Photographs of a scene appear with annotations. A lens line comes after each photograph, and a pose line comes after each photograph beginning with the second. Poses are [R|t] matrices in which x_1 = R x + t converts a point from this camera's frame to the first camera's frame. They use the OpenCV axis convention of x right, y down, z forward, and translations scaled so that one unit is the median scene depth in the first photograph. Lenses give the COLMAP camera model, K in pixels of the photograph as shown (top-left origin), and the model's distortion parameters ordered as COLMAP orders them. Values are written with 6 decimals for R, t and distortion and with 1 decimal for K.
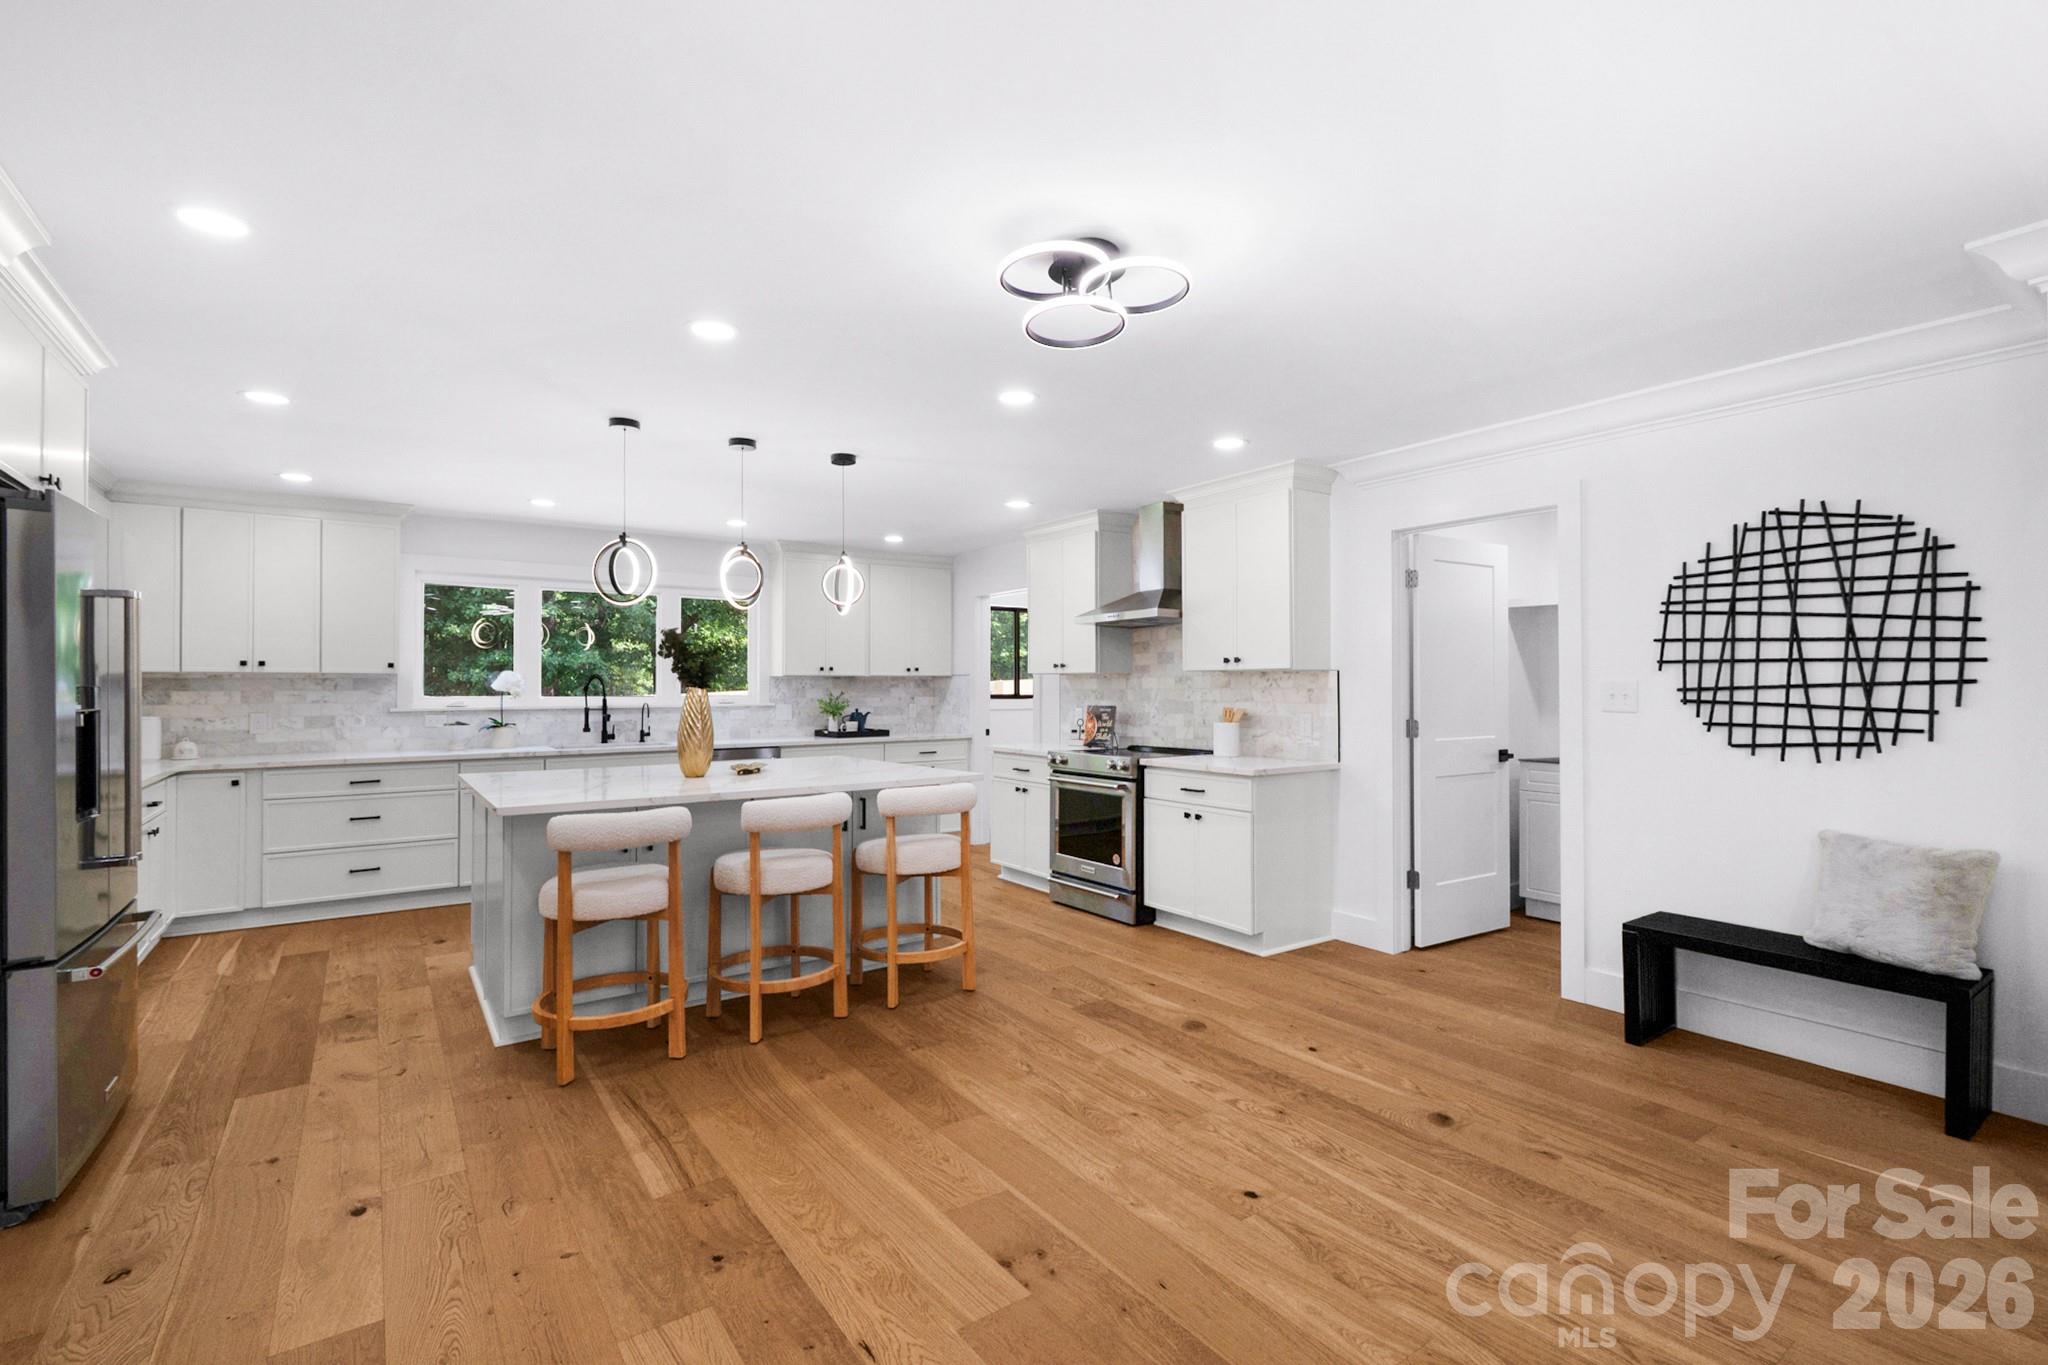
lens RADIAL K [[925.0, 0, 1062.4], [0, 925.0, 679.4], [0, 0, 1]] dist [0.010850, -0.005198]
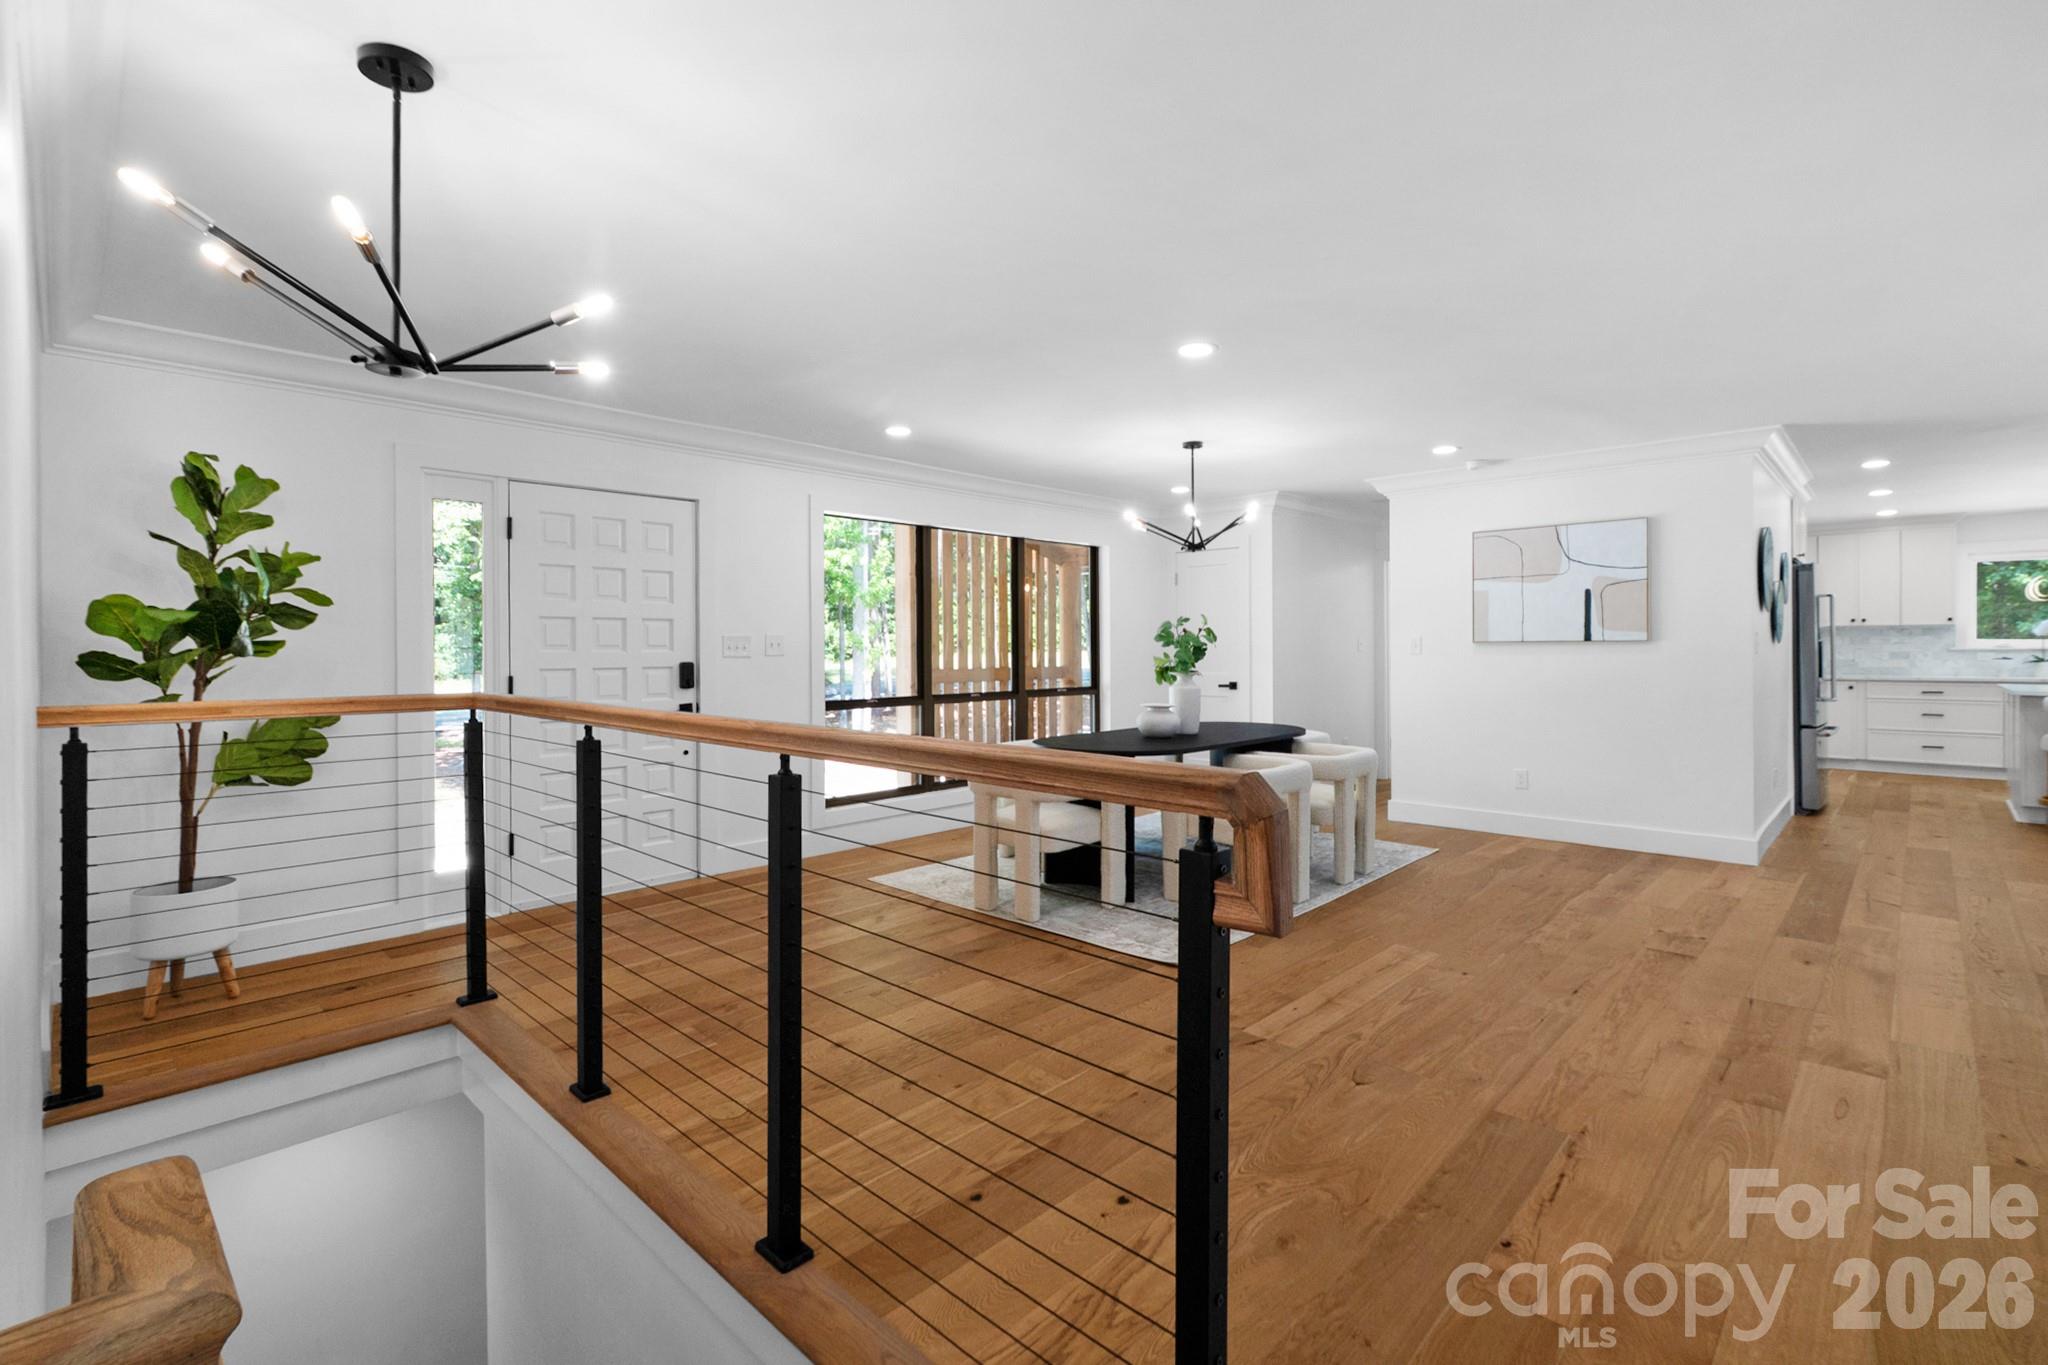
lens RADIAL K [[925.0, 0, 983.7], [0, 925.0, 647.1], [0, 0, 1]] dist [0.010850, -0.005198]
pose [[0.138206, 0.000541, -0.990403, 0.601069], [0.012951, 0.999913, 0.002353, 0.006693], [0.990319, -0.013151, 0.138187, -0.824996]]
